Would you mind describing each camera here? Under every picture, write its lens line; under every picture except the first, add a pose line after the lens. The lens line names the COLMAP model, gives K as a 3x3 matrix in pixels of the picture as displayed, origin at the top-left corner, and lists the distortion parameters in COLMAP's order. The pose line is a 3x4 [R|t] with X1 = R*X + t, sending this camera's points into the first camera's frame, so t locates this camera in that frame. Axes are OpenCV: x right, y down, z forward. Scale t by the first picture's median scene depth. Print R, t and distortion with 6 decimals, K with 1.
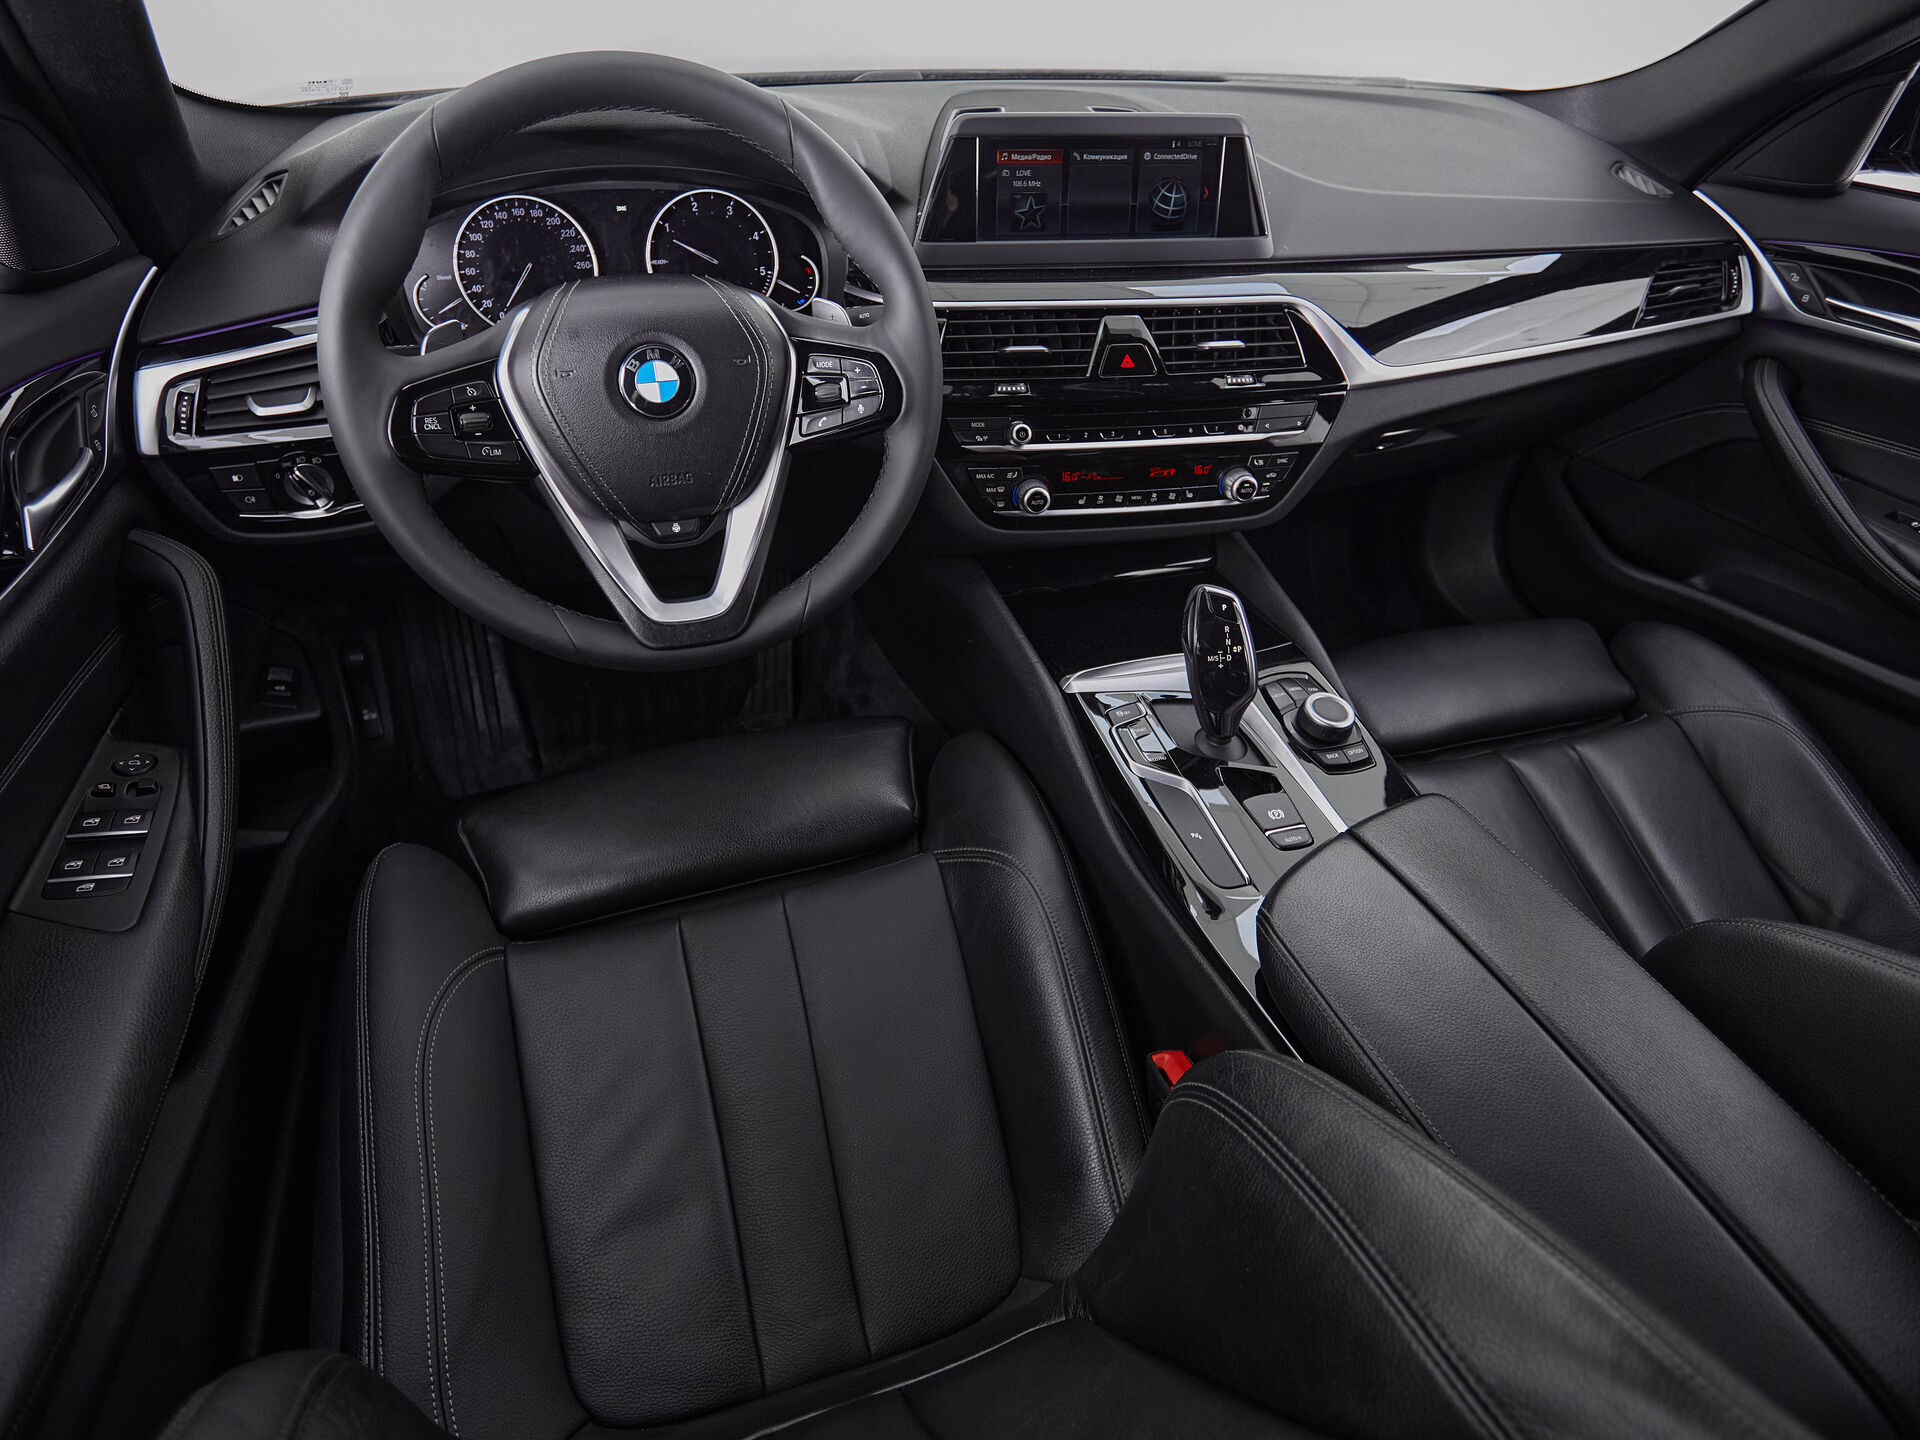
lens RADIAL K [[1156.6, 0, 964.9], [0, 1156.6, 662.2], [0, 0, 1]] dist [0.005009, -0.000086]
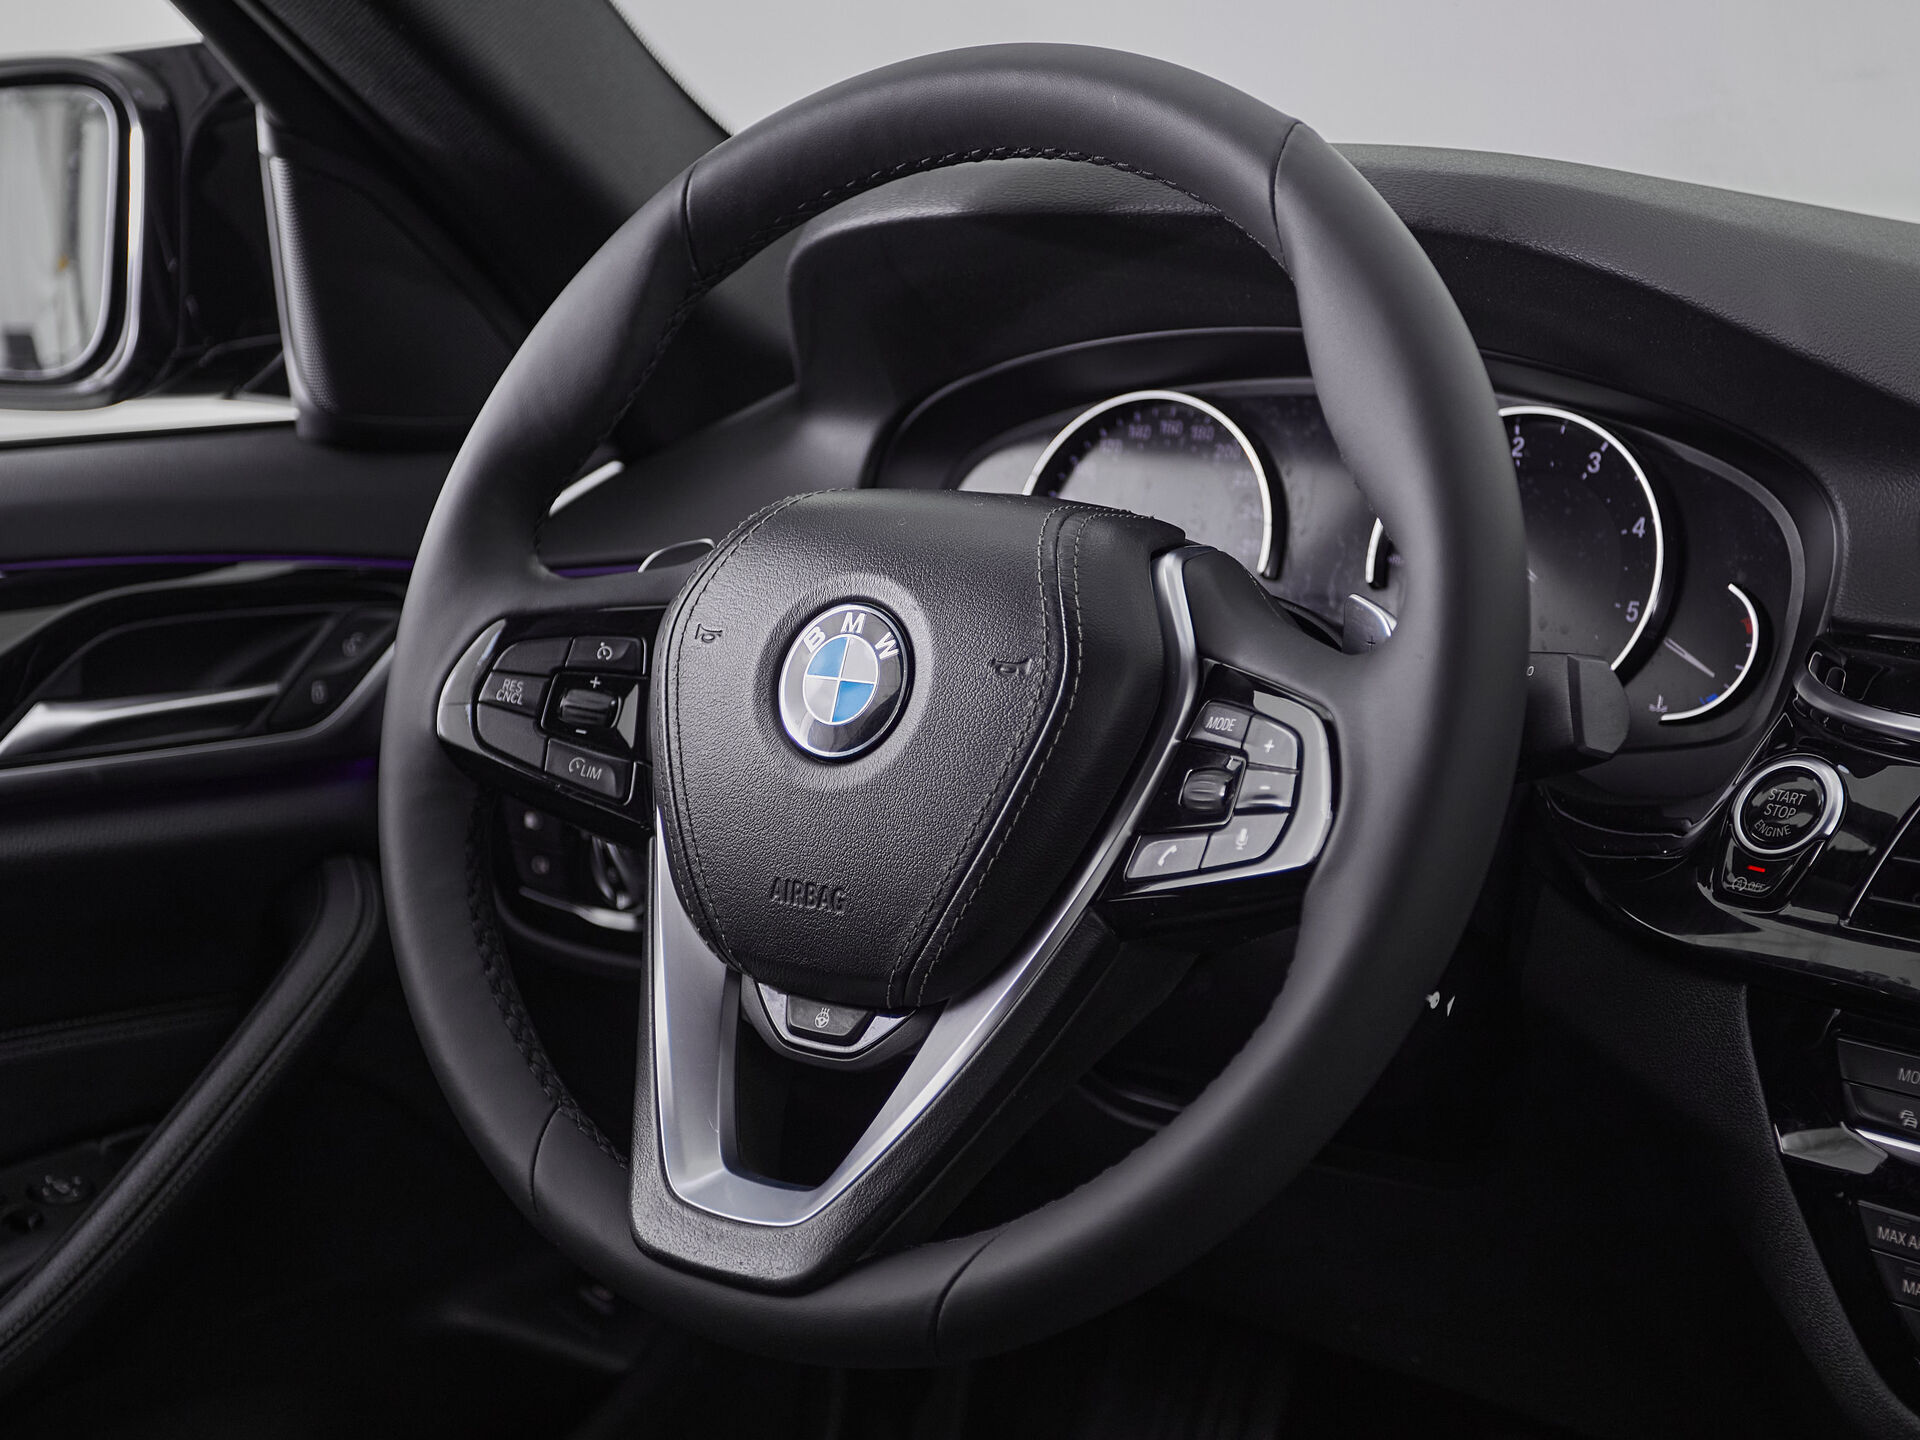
lens RADIAL K [[3187.8, 0, 960.0], [0, 3187.8, 720.0], [0, 0, 1]] dist [0.020244, 0.034522]
pose [[0.576892, 0.116520, -0.808467, 0.557027], [-0.421746, 0.890124, -0.172653, -0.026483], [0.699519, 0.440570, 0.562647, 0.255811]]
